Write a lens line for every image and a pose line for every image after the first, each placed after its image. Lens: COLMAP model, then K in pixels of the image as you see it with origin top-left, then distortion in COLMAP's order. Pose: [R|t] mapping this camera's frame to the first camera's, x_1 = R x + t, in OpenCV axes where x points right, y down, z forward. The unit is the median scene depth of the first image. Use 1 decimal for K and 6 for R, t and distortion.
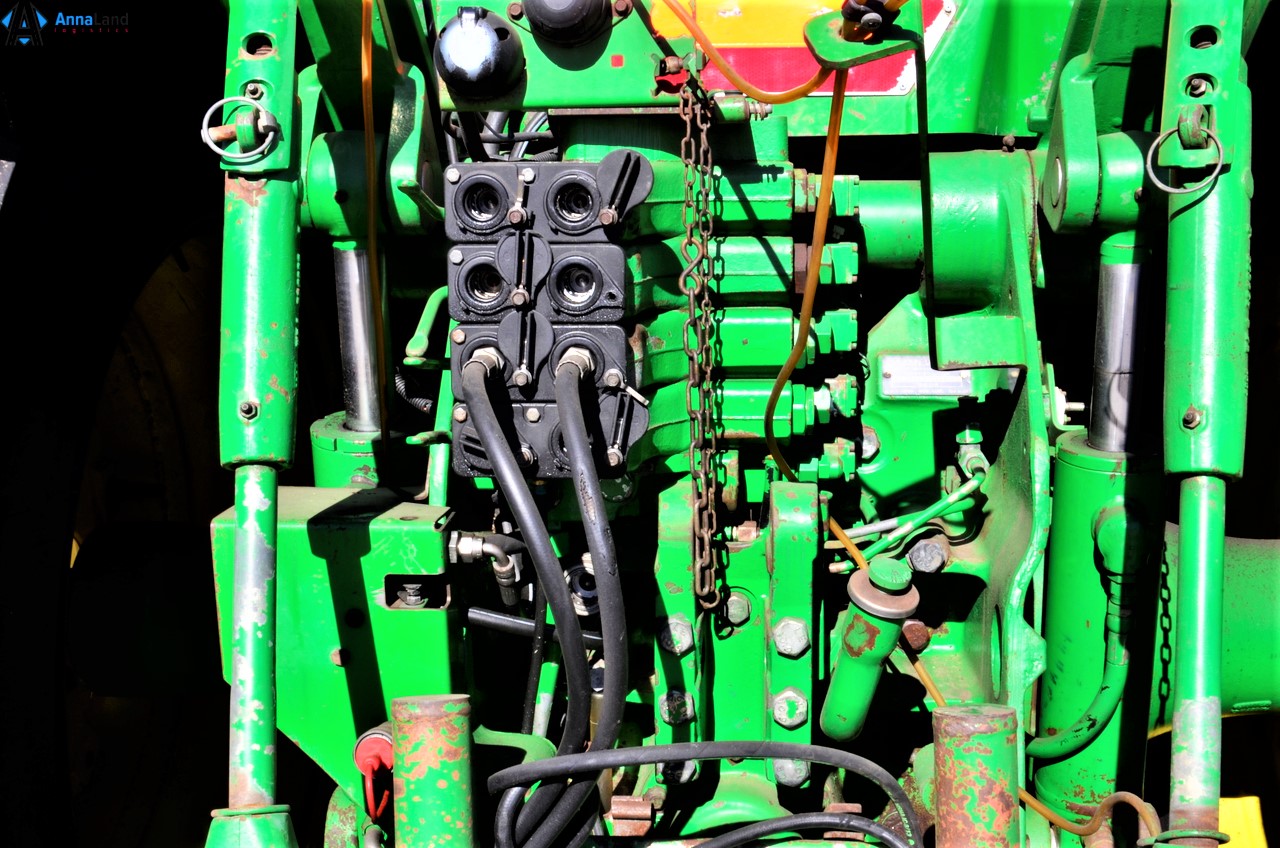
lens RADIAL K [[1601.6, 0, 641.1], [0, 1601.6, 418.8], [0, 0, 1]] dist [-0.006815, 0.000000]
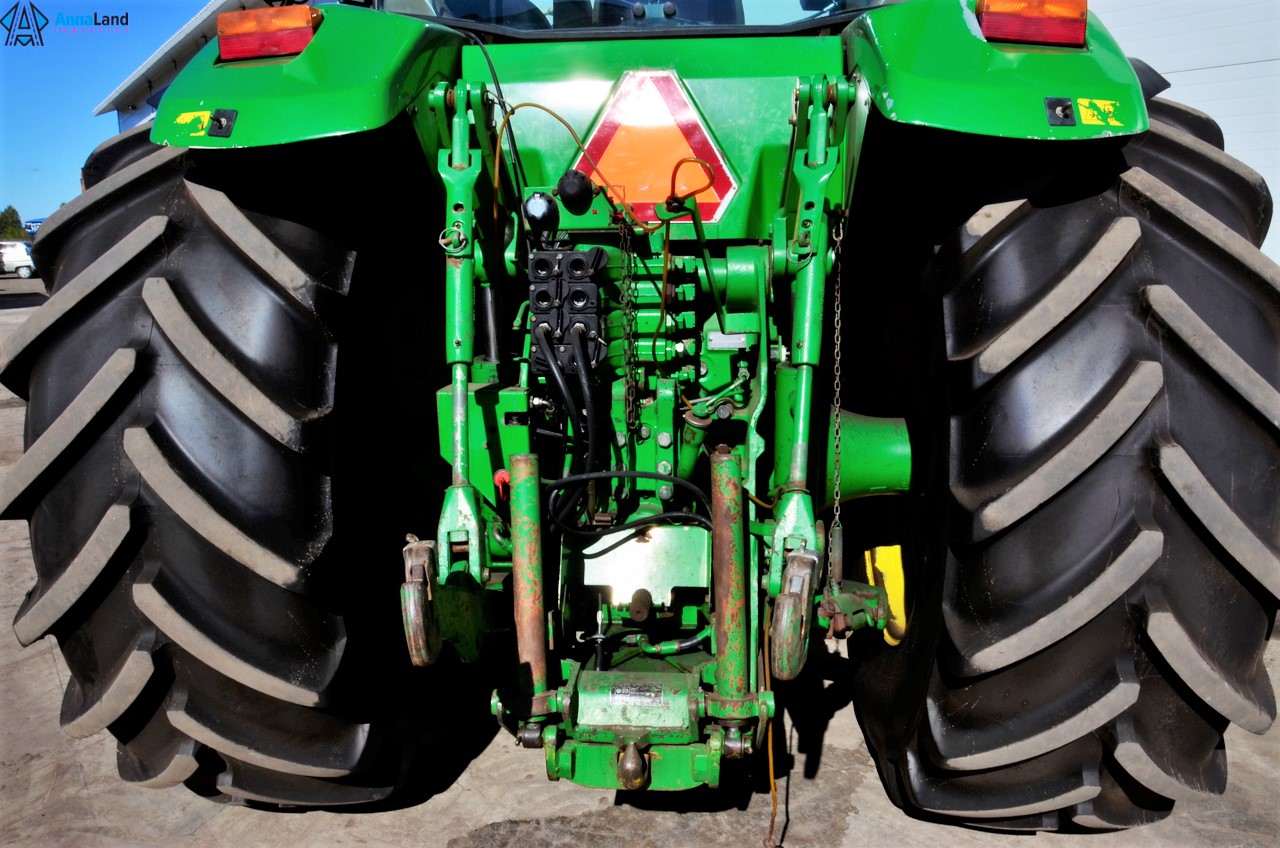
lens RADIAL K [[1126.2, 0, 639.9], [0, 1126.2, 432.4], [0, 0, 1]] dist [-0.016761, -0.012657]
pose [[0.999992, -0.001502, 0.003590, 0.049286], [0.001477, 0.999974, 0.007115, 0.114571], [-0.003601, -0.007110, 0.999968, -0.789083]]
